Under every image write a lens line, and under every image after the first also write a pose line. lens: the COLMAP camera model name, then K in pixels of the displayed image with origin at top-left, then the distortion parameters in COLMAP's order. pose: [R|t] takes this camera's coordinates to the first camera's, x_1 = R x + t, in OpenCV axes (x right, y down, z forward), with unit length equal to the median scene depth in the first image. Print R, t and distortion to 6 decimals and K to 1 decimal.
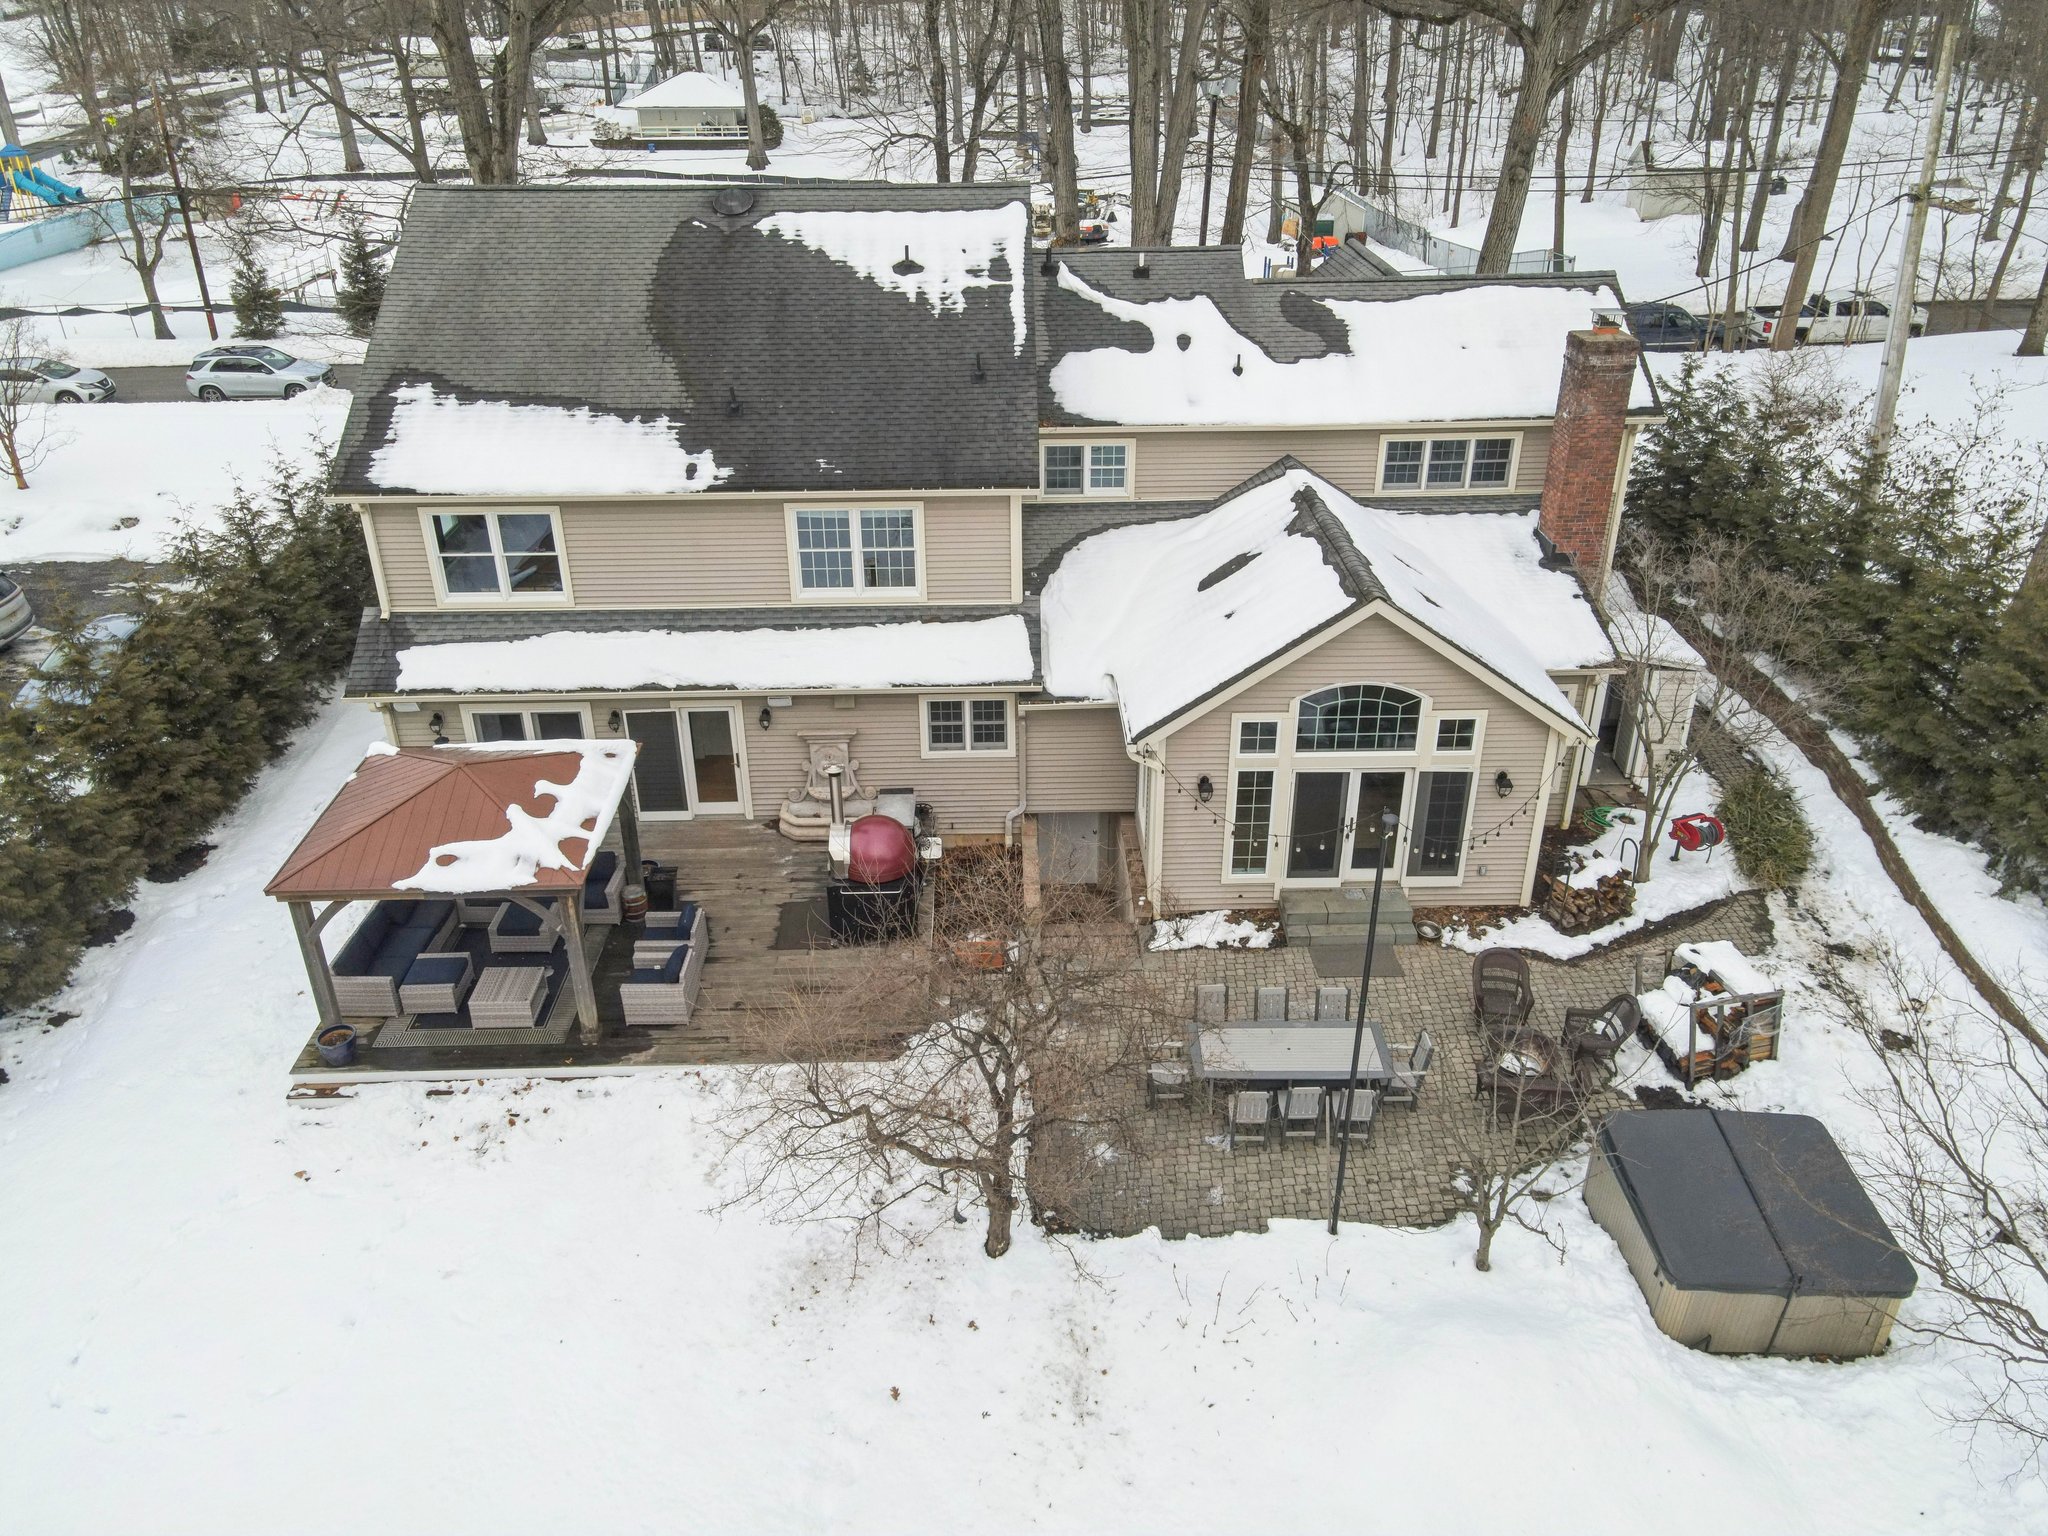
lens RADIAL K [[1513.9, 0, 1024.0], [0, 1513.9, 768.0], [0, 0, 1]] dist [0.002108, 0.004449]
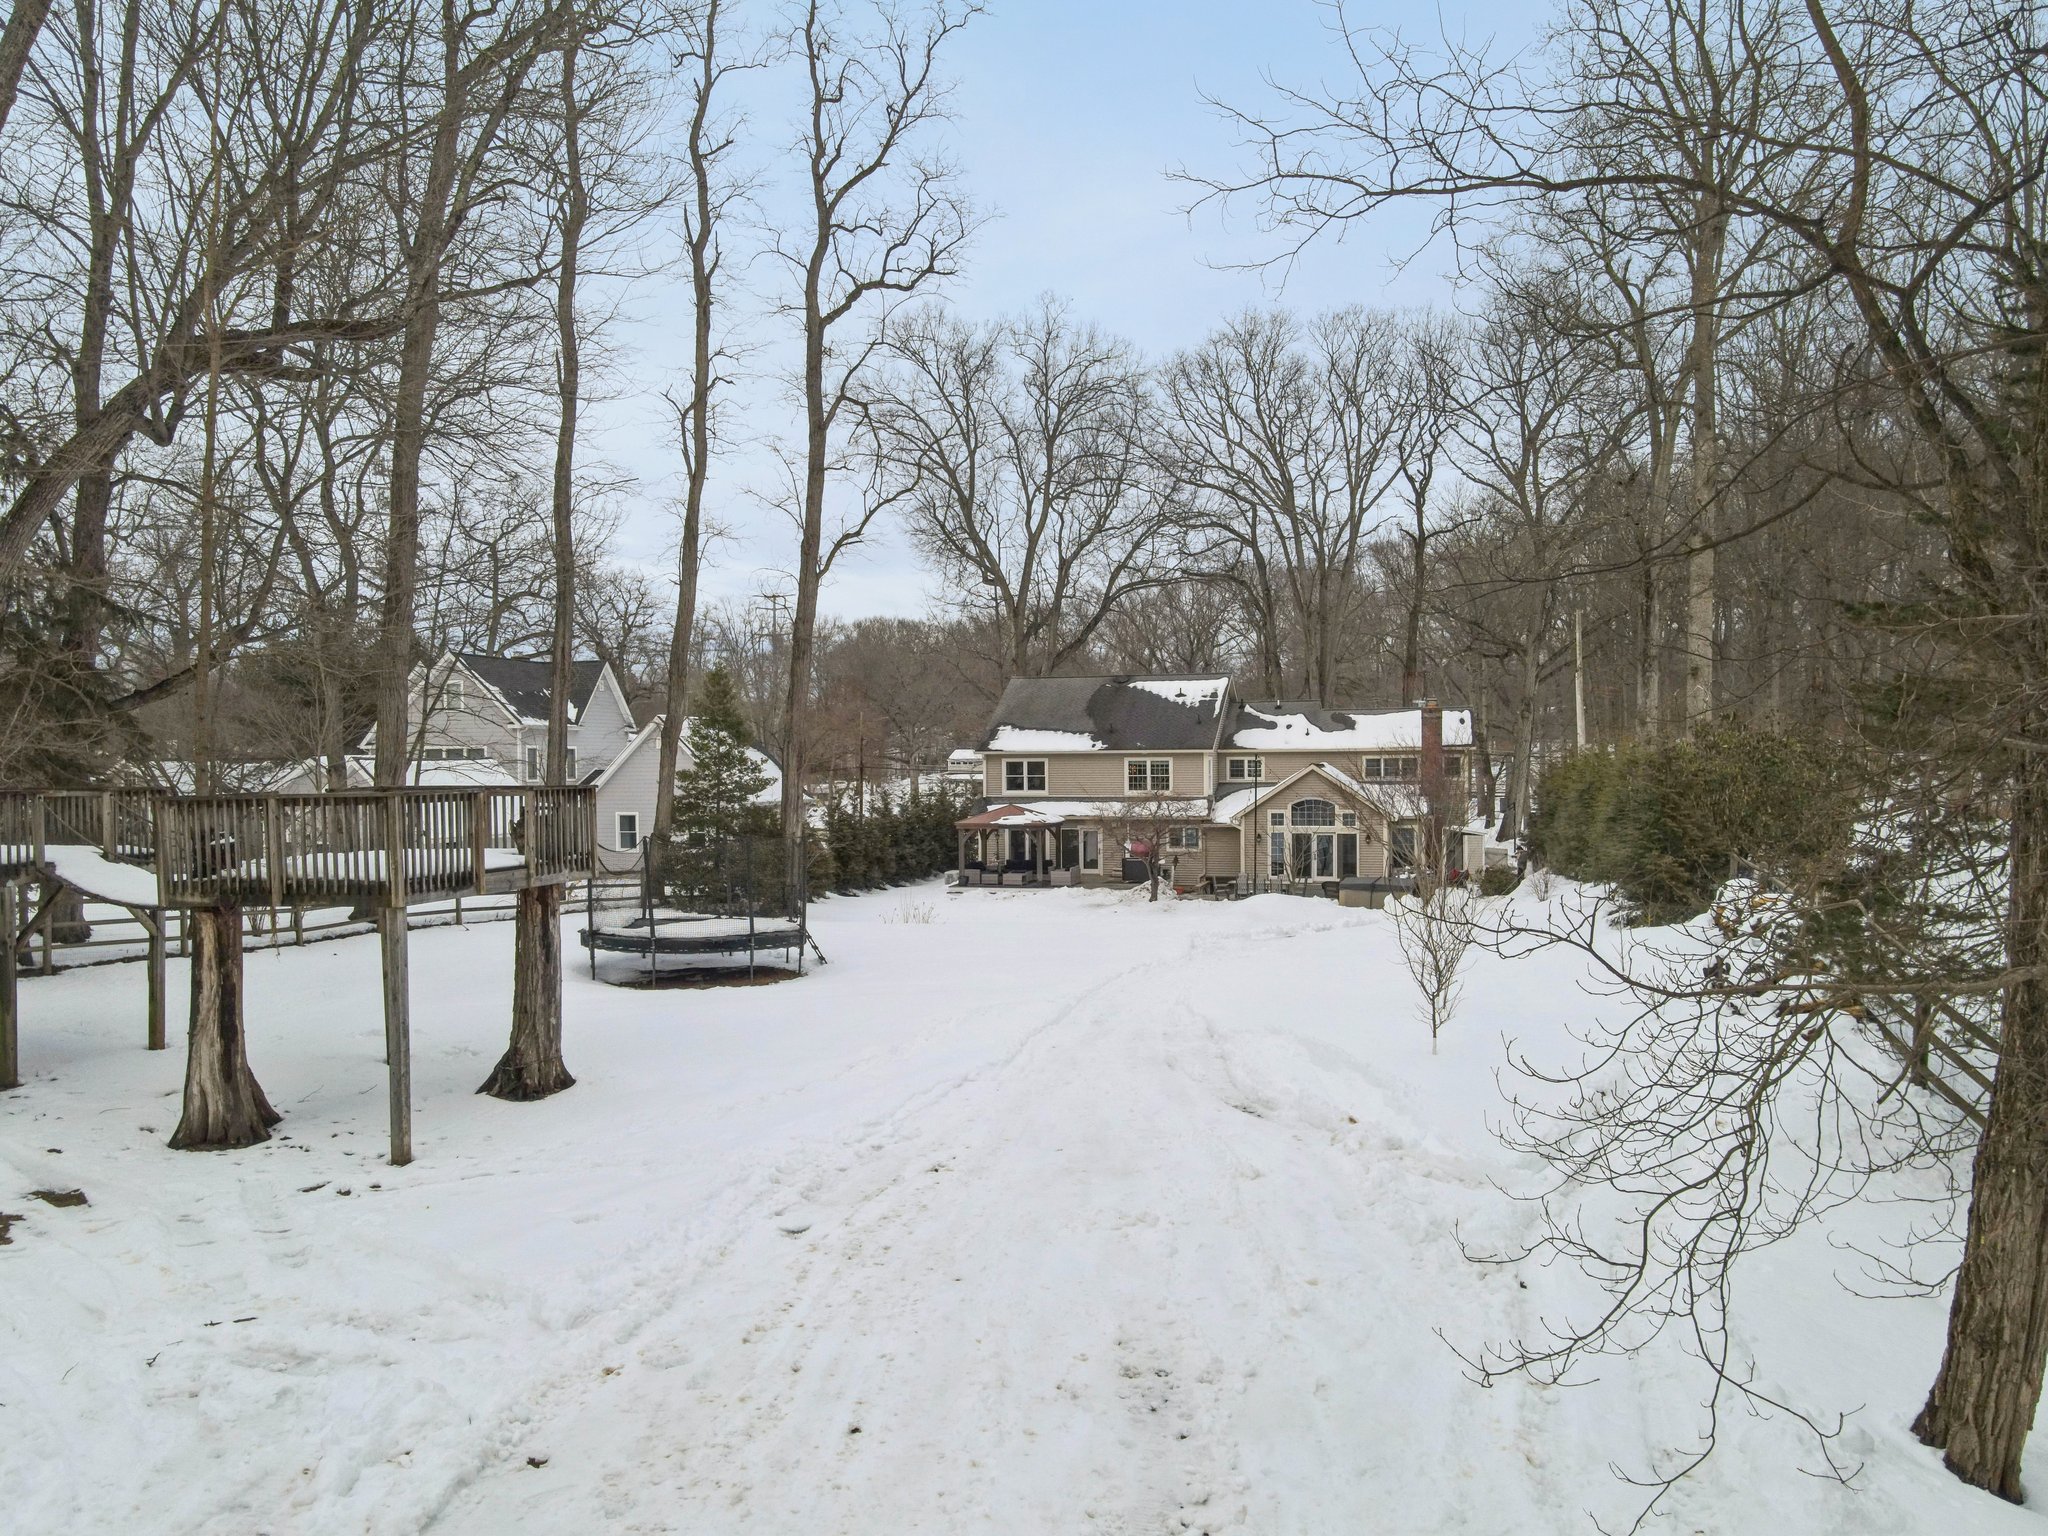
lens RADIAL K [[1513.9, 0, 1024.0], [0, 1513.9, 768.0], [0, 0, 1]] dist [0.002108, 0.004449]
pose [[0.957125, -0.000409, -0.289676, 0.487367], [-0.130647, 0.891908, -0.432934, 1.103537], [0.258541, 0.452217, 0.853614, -1.476324]]
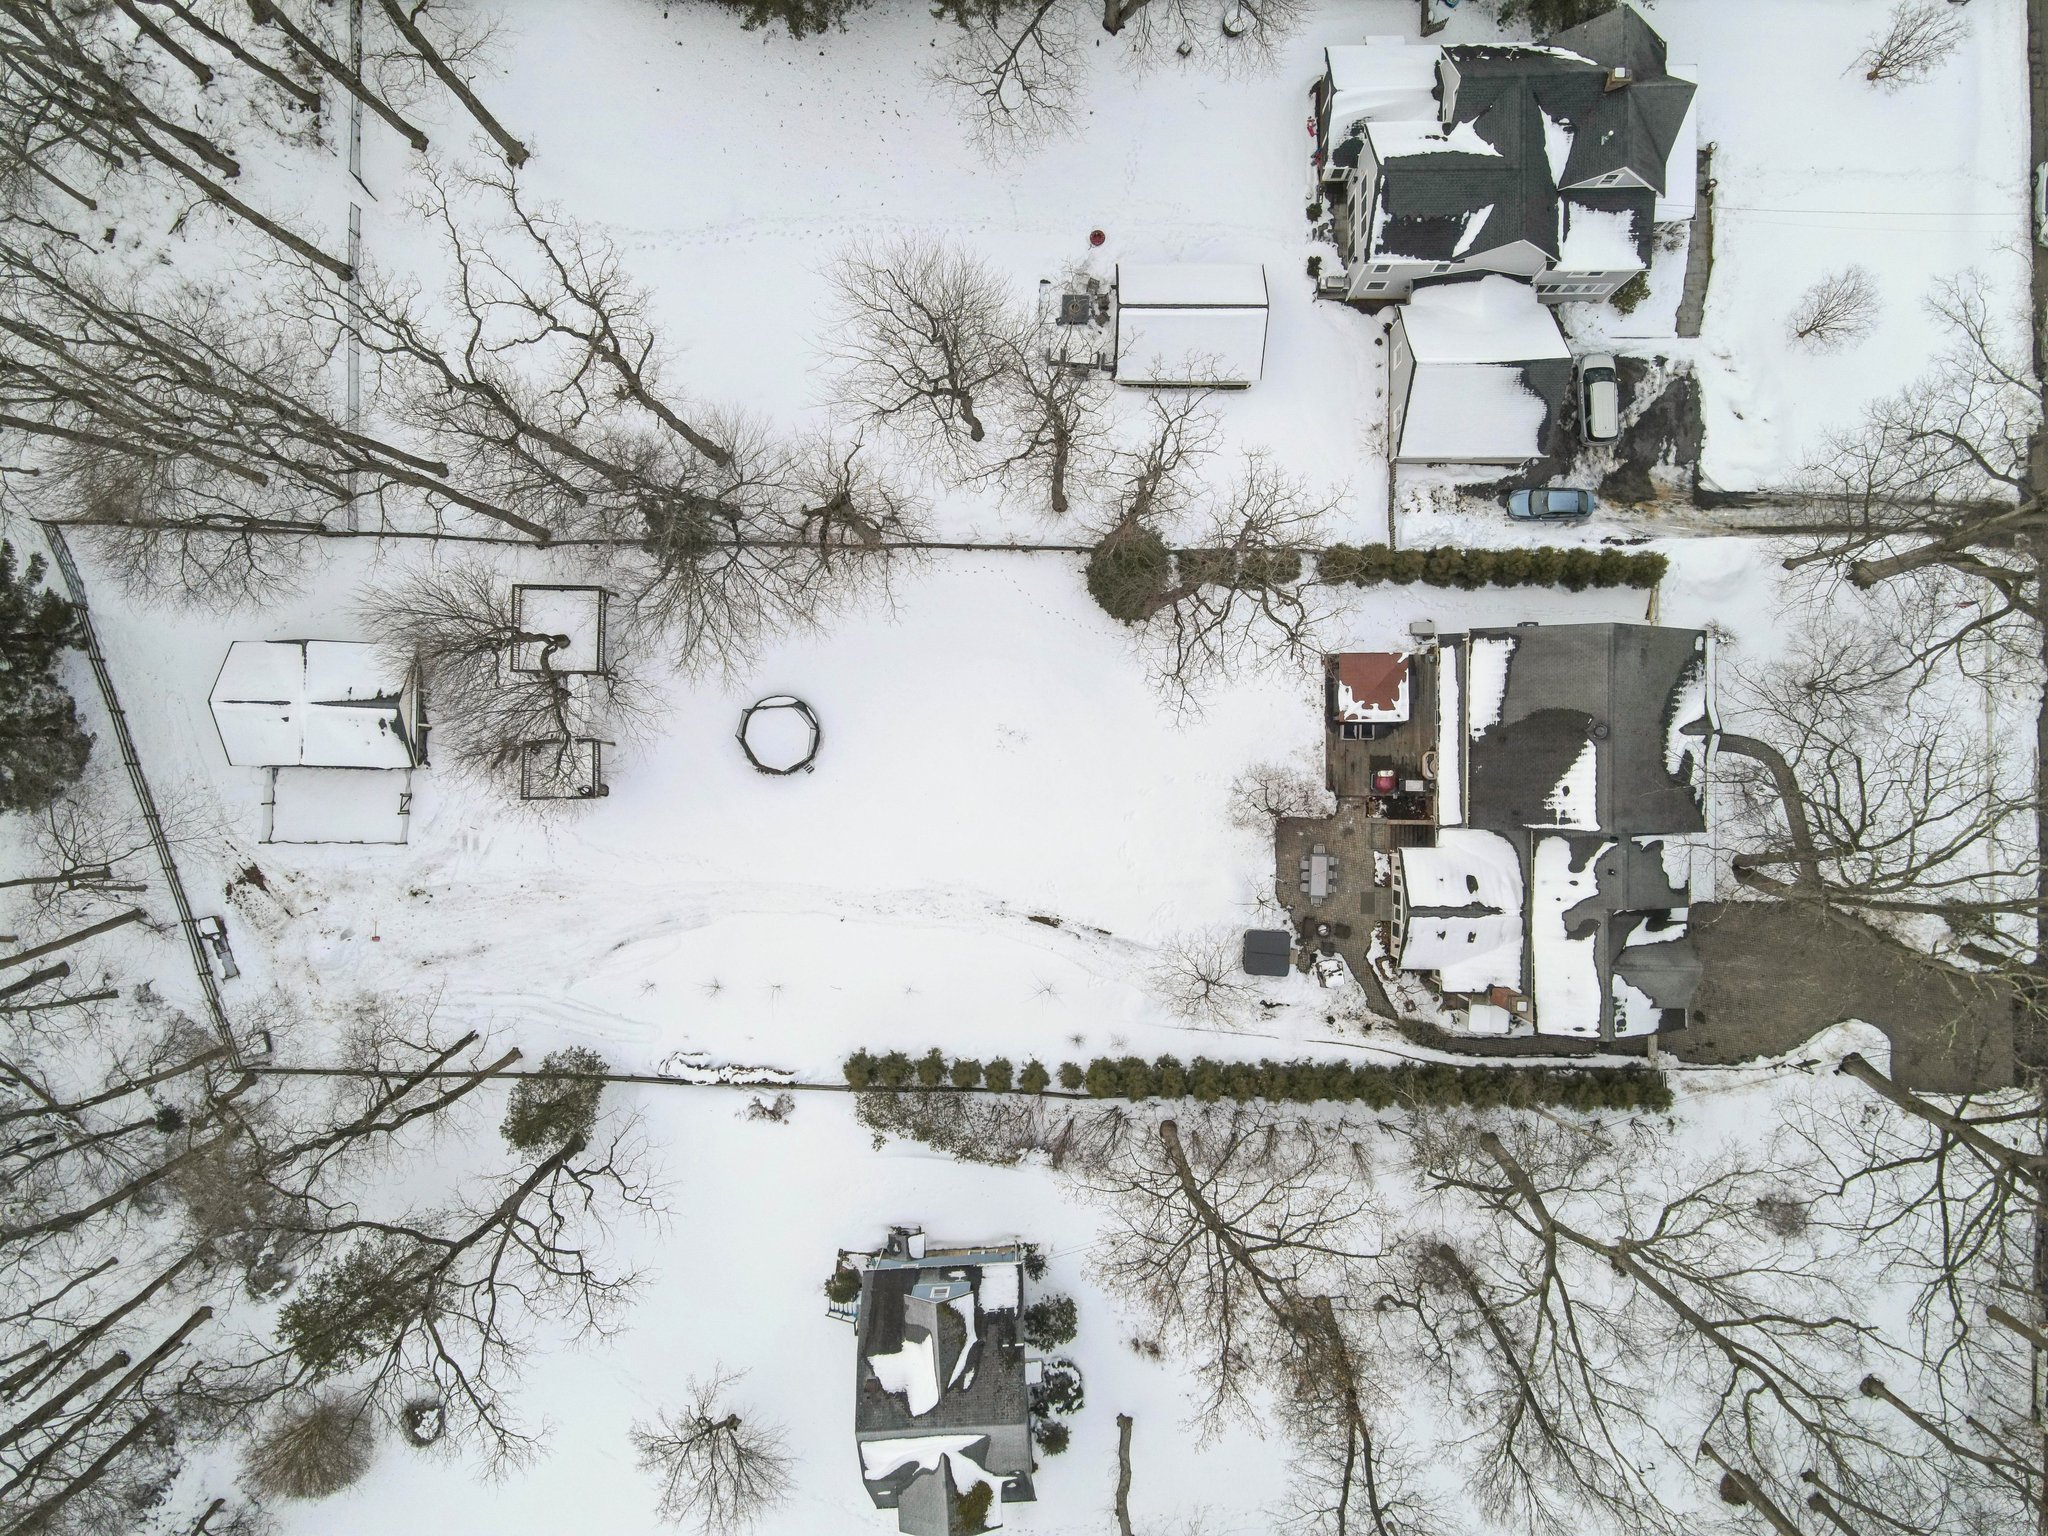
lens RADIAL K [[1513.9, 0, 1024.0], [0, 1513.9, 768.0], [0, 0, 1]] dist [0.002108, 0.004449]
pose [[-0.033813, 0.999407, -0.006553, -0.072610], [-0.442721, -0.009099, 0.896613, -2.849714], [0.896022, 0.033218, 0.442766, -1.476219]]
